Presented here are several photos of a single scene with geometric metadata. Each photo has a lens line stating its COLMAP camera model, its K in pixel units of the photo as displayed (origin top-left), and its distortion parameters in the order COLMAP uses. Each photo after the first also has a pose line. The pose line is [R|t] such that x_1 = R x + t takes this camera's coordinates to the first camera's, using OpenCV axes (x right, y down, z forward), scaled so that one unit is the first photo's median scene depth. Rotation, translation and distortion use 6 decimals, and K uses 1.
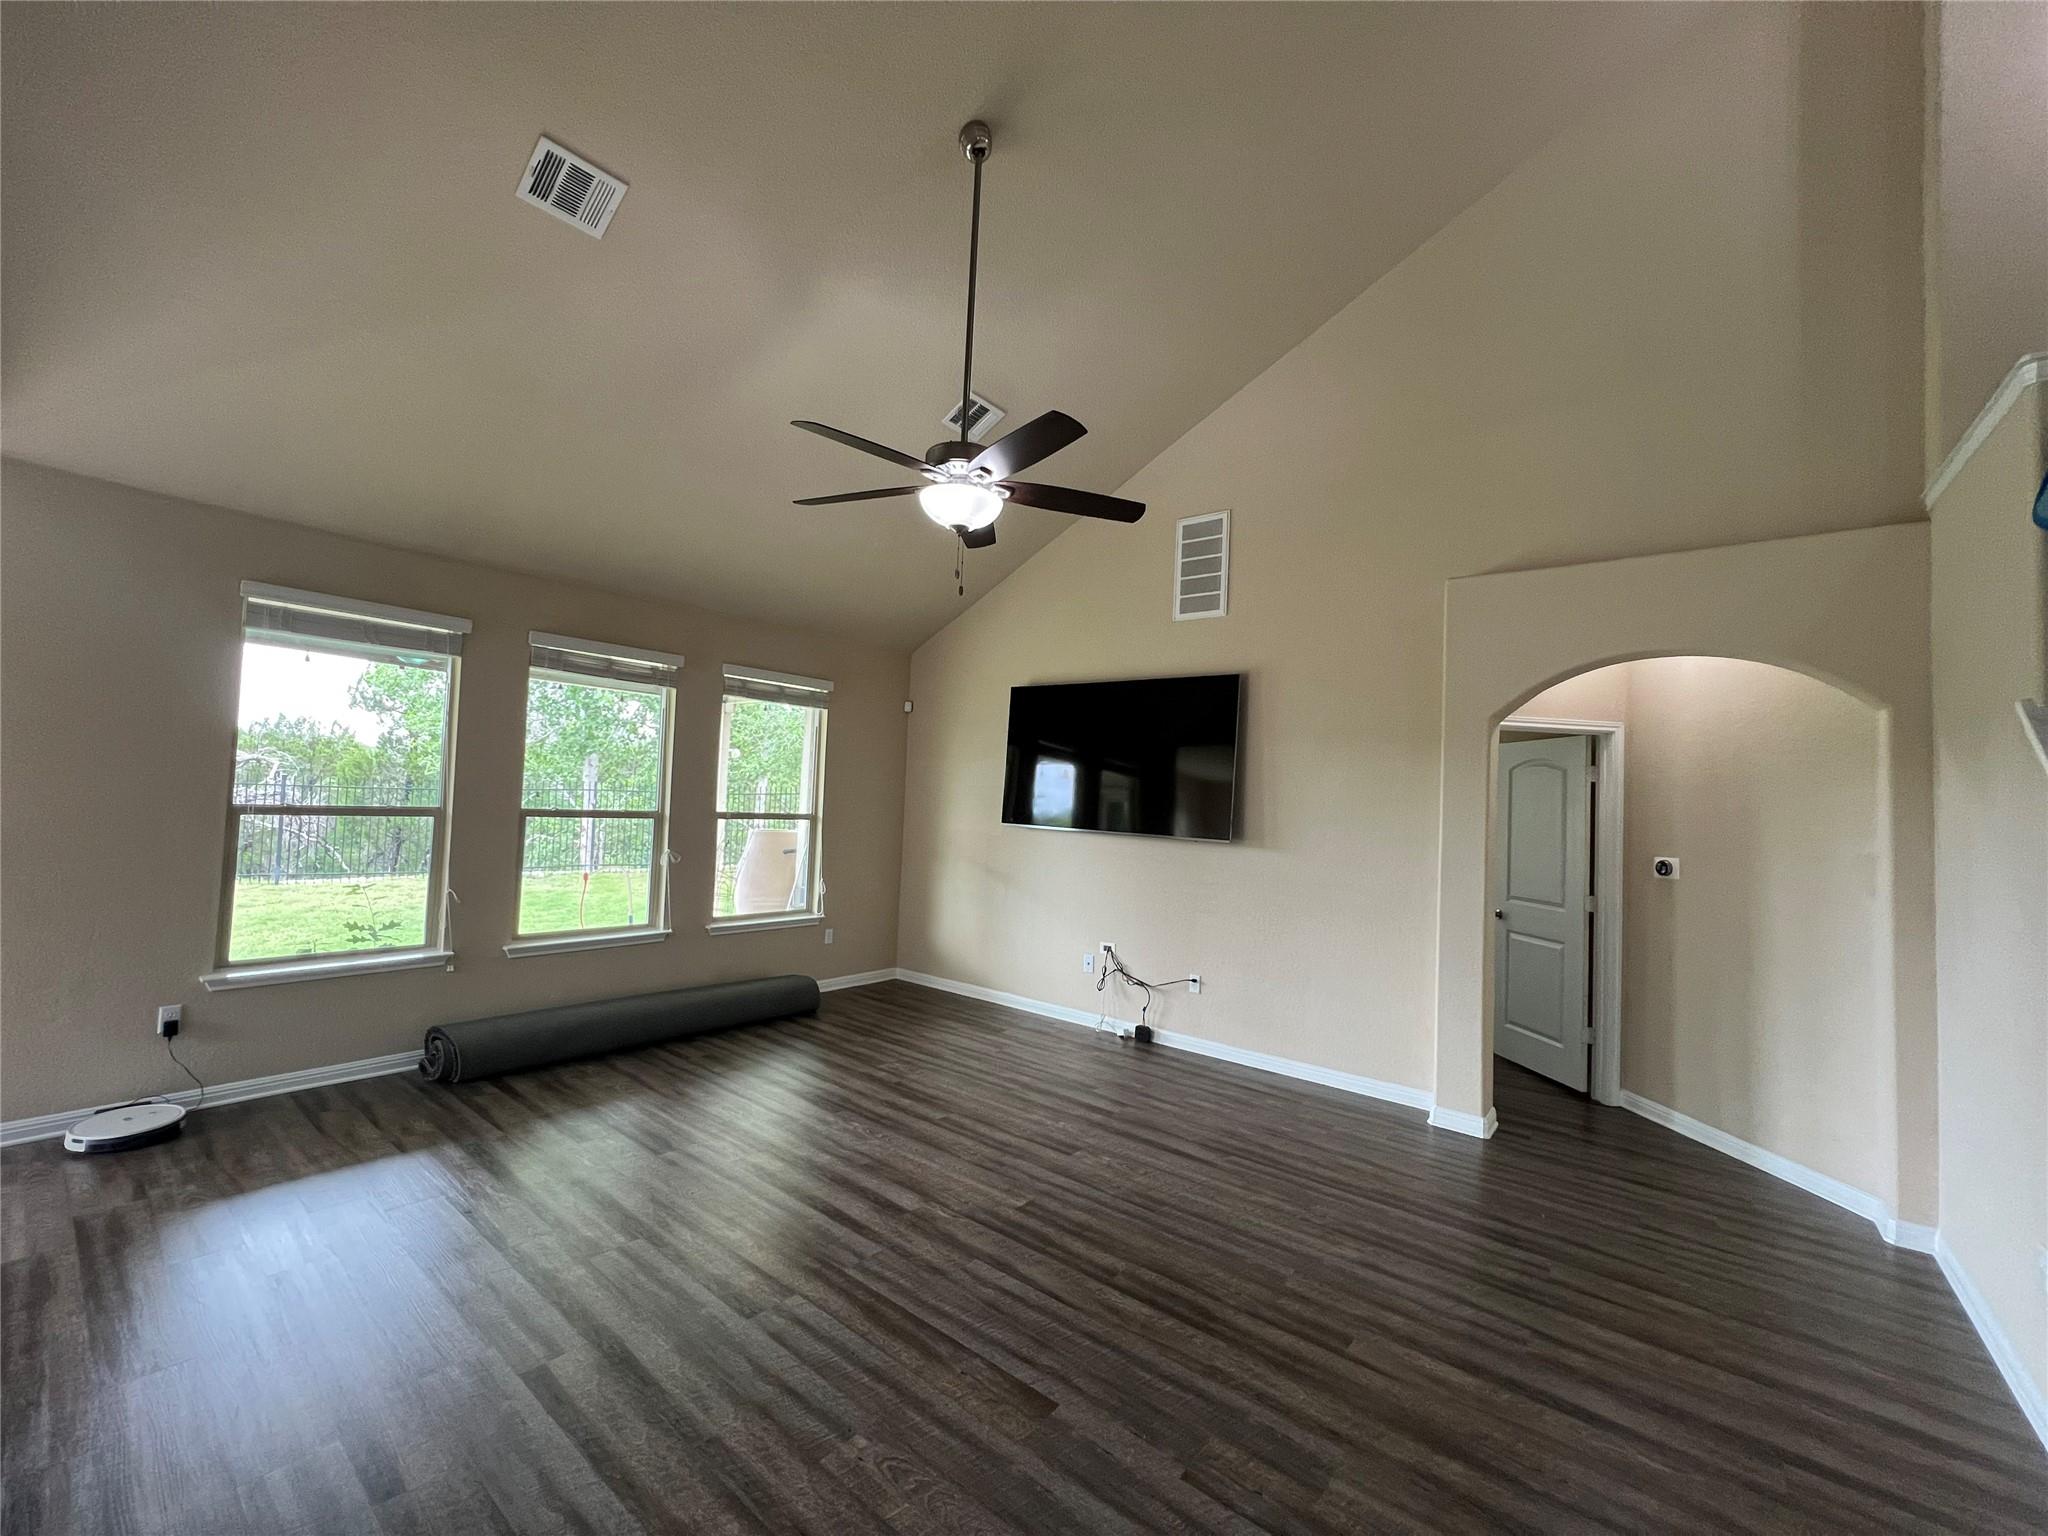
lens RADIAL K [[820.9, 0, 1024.0], [0, 820.9, 768.0], [0, 0, 1]] dist [-0.001074, 0.000296]
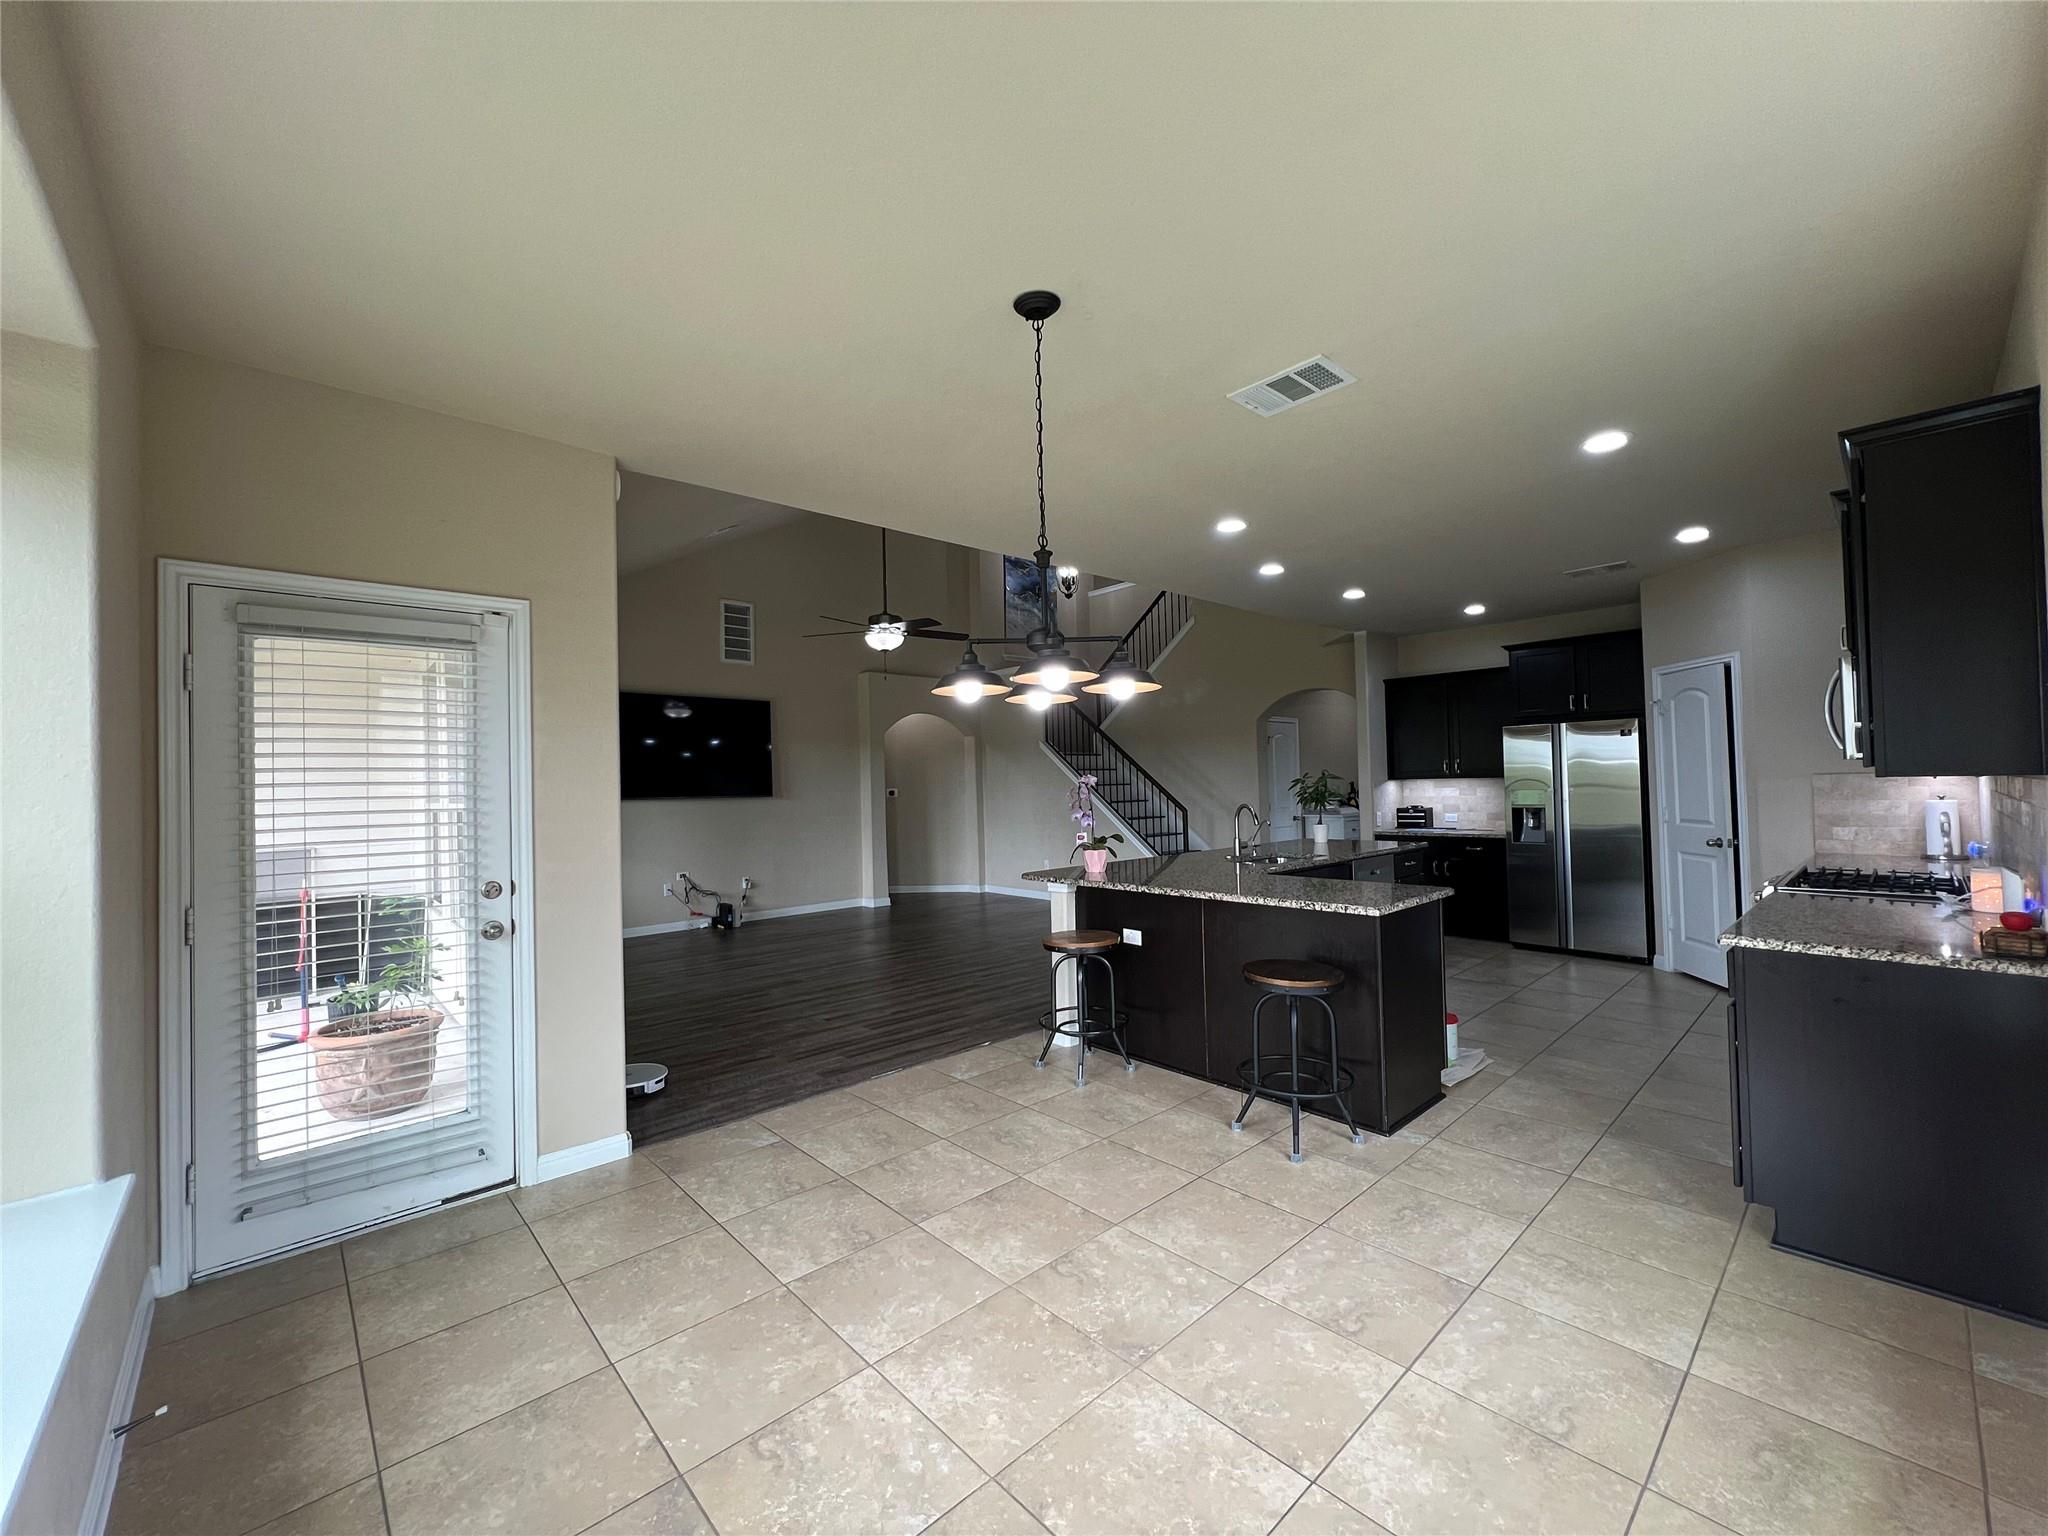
lens RADIAL K [[820.9, 0, 1024.0], [0, 820.9, 768.0], [0, 0, 1]] dist [-0.001074, 0.000296]
pose [[0.150947, -0.026853, 0.988177, -1.885897], [-0.010207, 0.999535, 0.028721, -0.036711], [-0.988489, -0.014422, 0.150603, 0.249543]]
